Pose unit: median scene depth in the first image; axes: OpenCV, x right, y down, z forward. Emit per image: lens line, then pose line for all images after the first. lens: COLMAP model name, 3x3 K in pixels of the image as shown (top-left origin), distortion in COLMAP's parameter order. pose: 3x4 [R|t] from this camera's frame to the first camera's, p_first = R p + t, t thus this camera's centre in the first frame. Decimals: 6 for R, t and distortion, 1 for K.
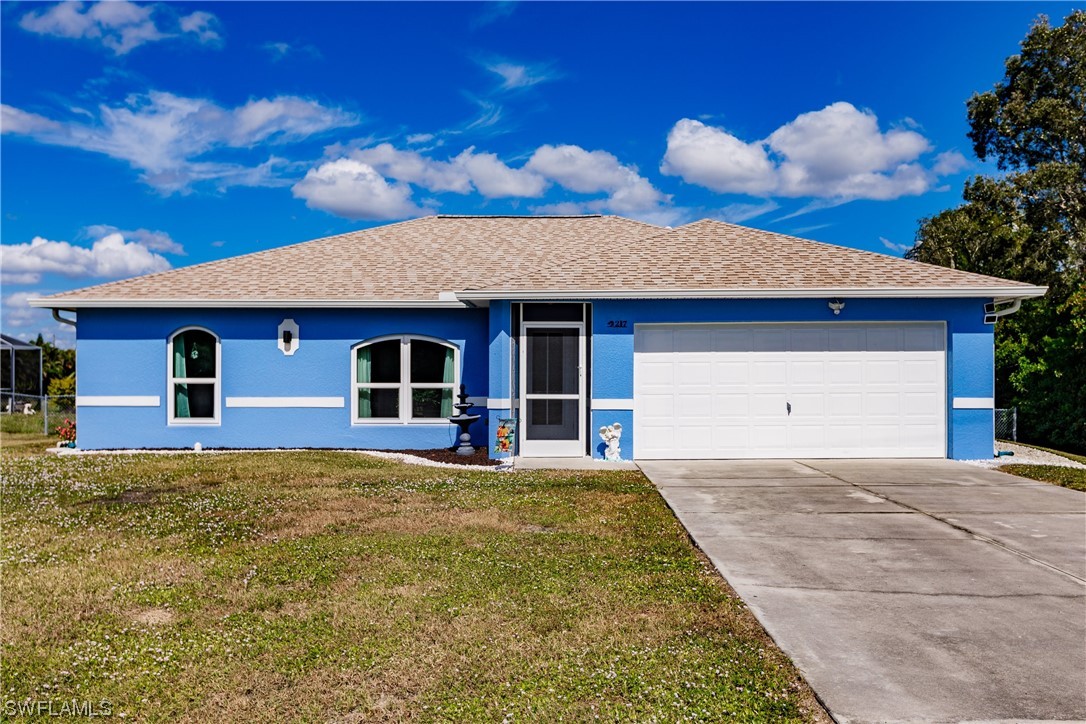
lens RADIAL K [[925.7, 0, 546.5], [0, 925.7, 373.8], [0, 0, 1]] dist [0.007451, -0.007692]
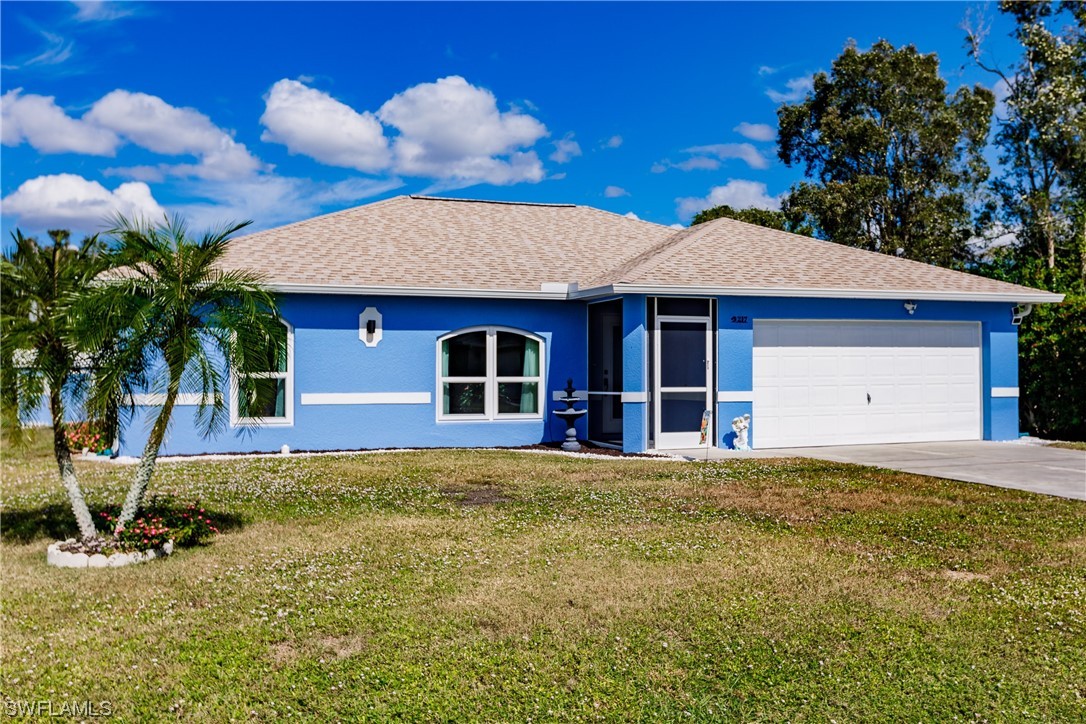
lens RADIAL K [[1036.1, 0, 543.0], [0, 1036.1, 362.0], [0, 0, 1]] dist [-0.002212, -0.001419]
pose [[0.934138, 0.001902, 0.356906, -0.508311], [0.000357, 0.999980, -0.006265, 0.001358], [-0.356911, 0.005980, 0.934119, -0.012859]]
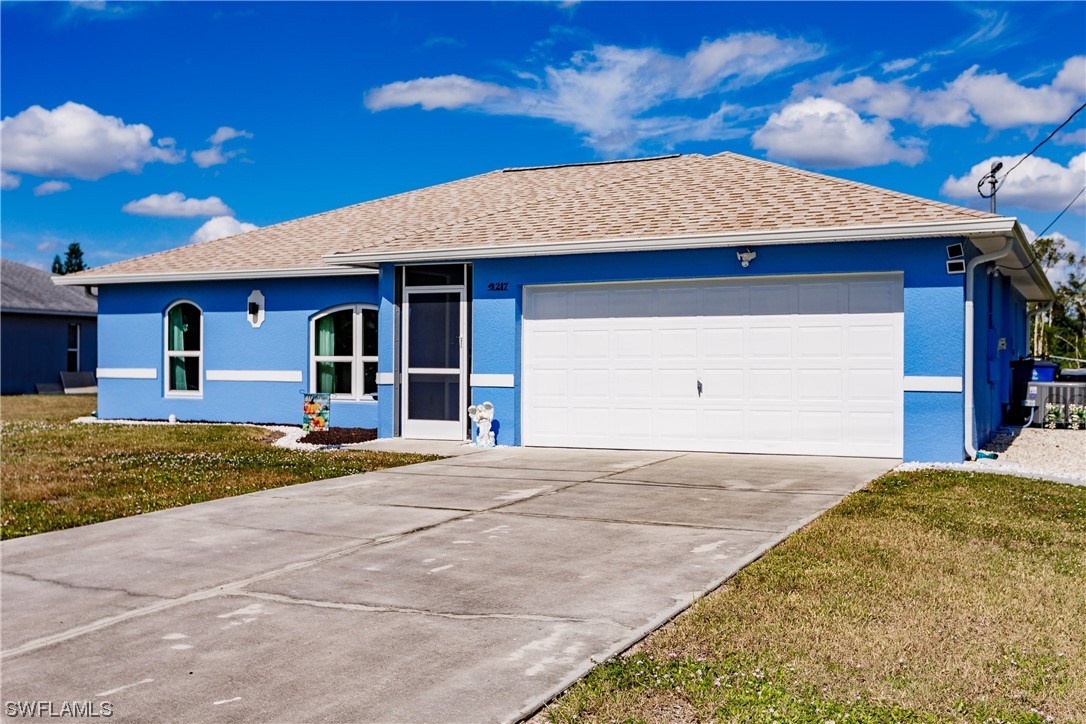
lens RADIAL K [[1088.2, 0, 543.0], [0, 1088.2, 362.0], [0, 0, 1]] dist [-0.018839, -0.004343]
pose [[0.906773, 0.003691, -0.421604, 0.499791], [-0.000007, 0.999962, 0.008738, 0.006587], [0.421620, -0.007921, 0.906738, 0.096821]]
